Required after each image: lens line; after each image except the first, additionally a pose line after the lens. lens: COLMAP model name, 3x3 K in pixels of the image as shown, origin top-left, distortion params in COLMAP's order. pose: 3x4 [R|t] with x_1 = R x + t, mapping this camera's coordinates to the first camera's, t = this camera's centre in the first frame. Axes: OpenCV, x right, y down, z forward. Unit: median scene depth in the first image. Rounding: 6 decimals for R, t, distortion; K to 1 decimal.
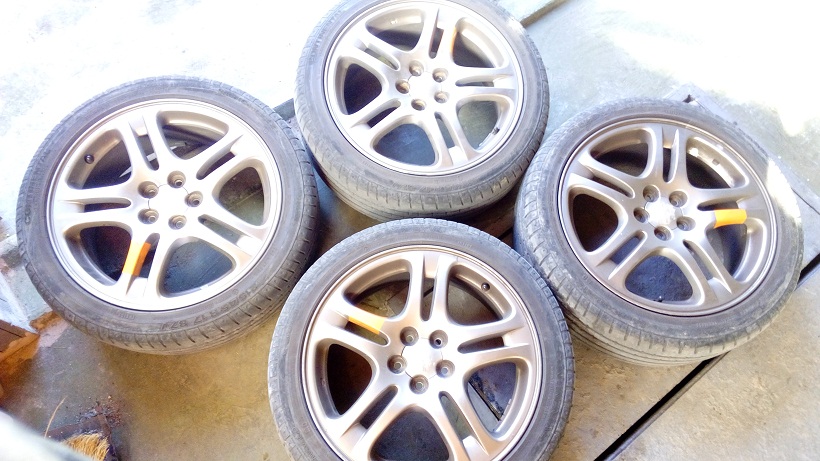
lens RADIAL K [[596.4, 0, 411.7], [0, 596.4, 229.0], [0, 0, 1]] dist [0.012376, -0.013402]
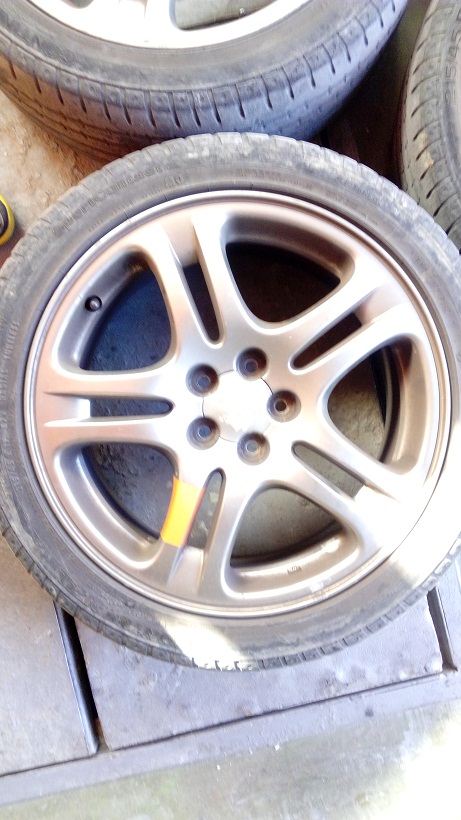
lens RADIAL K [[596.4, 0, 232.6], [0, 596.4, 407.1], [0, 0, 1]] dist [0.012376, -0.013402]
pose [[-0.400211, 0.916264, -0.017070, 0.455985], [-0.853032, -0.365655, 0.372333, -0.223835], [0.334914, 0.163573, 0.927942, 0.550040]]
